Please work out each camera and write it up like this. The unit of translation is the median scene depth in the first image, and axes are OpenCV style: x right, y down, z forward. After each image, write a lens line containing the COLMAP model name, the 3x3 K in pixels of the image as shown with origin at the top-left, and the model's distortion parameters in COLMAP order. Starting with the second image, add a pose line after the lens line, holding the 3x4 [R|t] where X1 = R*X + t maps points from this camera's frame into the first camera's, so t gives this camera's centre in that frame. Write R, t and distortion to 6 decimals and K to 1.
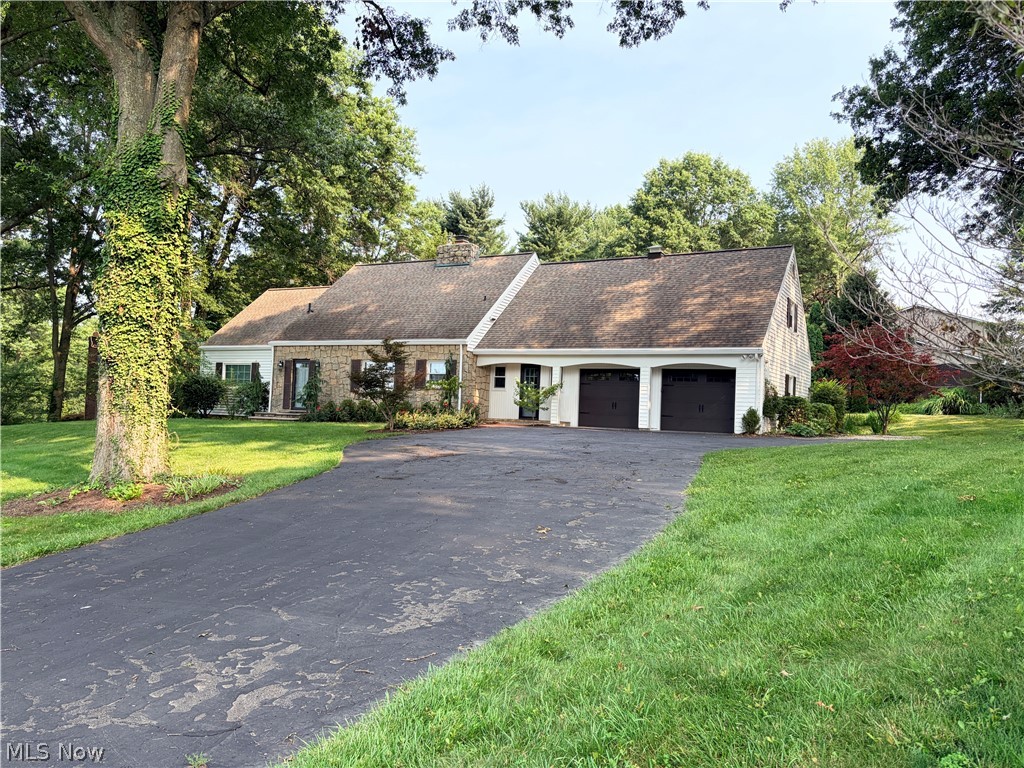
lens RADIAL K [[767.5, 0, 510.2], [0, 767.5, 381.4], [0, 0, 1]] dist [0.007303, 0.001809]
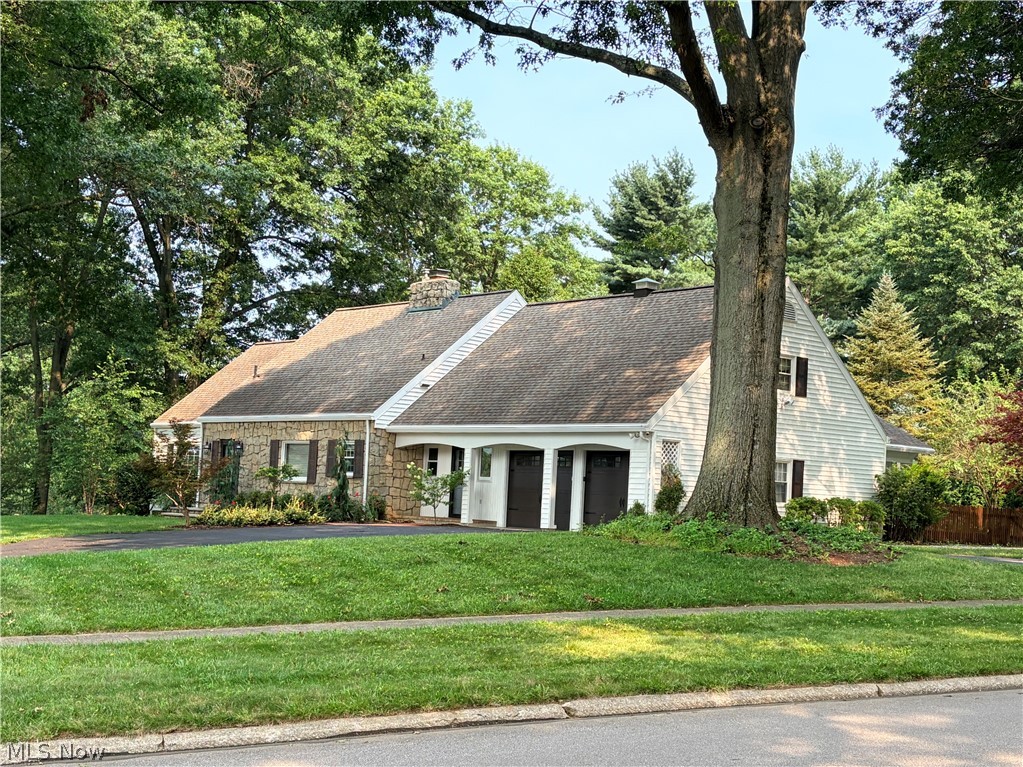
lens RADIAL K [[1424.7, 0, 605.0], [0, 1424.7, 386.0], [0, 0, 1]] dist [0.025445, 0.028152]
pose [[0.959152, -0.021234, -0.282093, 0.554412], [0.006332, 0.998541, -0.053635, -0.003741], [0.282820, 0.049657, 0.957887, -0.304666]]
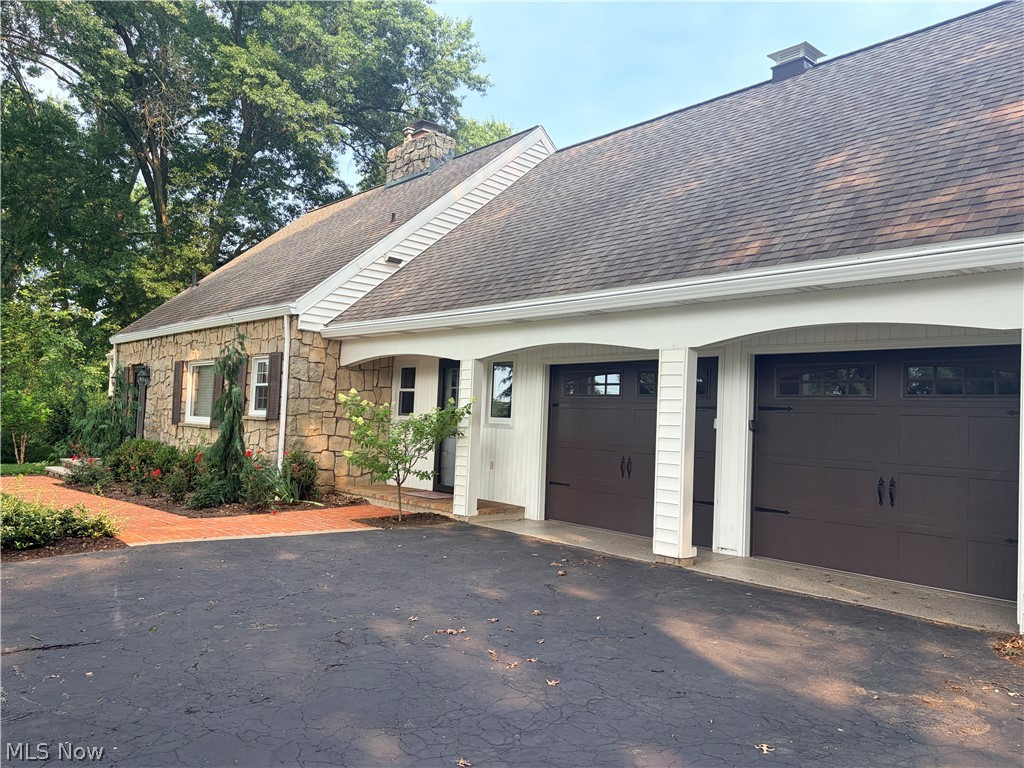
lens RADIAL K [[770.5, 0, 512.0], [0, 770.5, 384.0], [0, 0, 1]] dist [0.006407, -0.001916]
pose [[0.946064, -0.017643, -0.323498, 0.186768], [0.010357, 0.999653, -0.024230, 0.001590], [0.323813, 0.019573, 0.945919, 0.613811]]
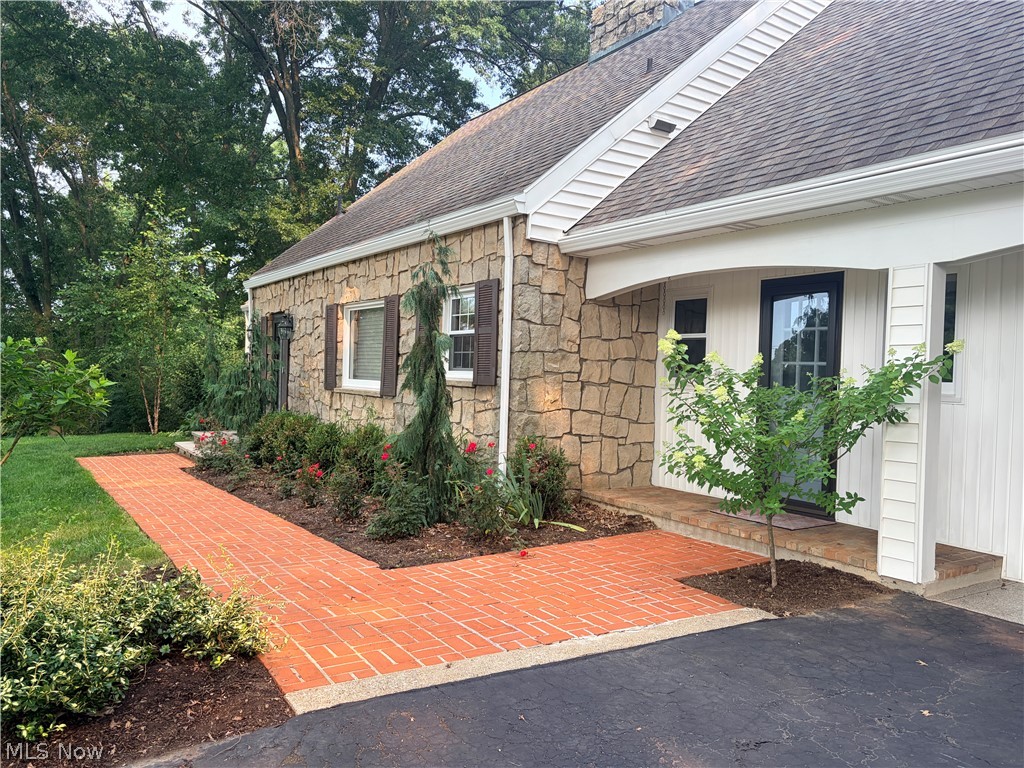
lens RADIAL K [[767.5, 0, 510.2], [0, 767.5, 381.4], [0, 0, 1]] dist [0.007303, 0.001809]
pose [[0.885830, -0.007043, -0.463957, 0.056328], [0.022987, 0.999323, 0.028719, 0.000500], [0.463440, -0.036105, 0.885392, 0.740065]]
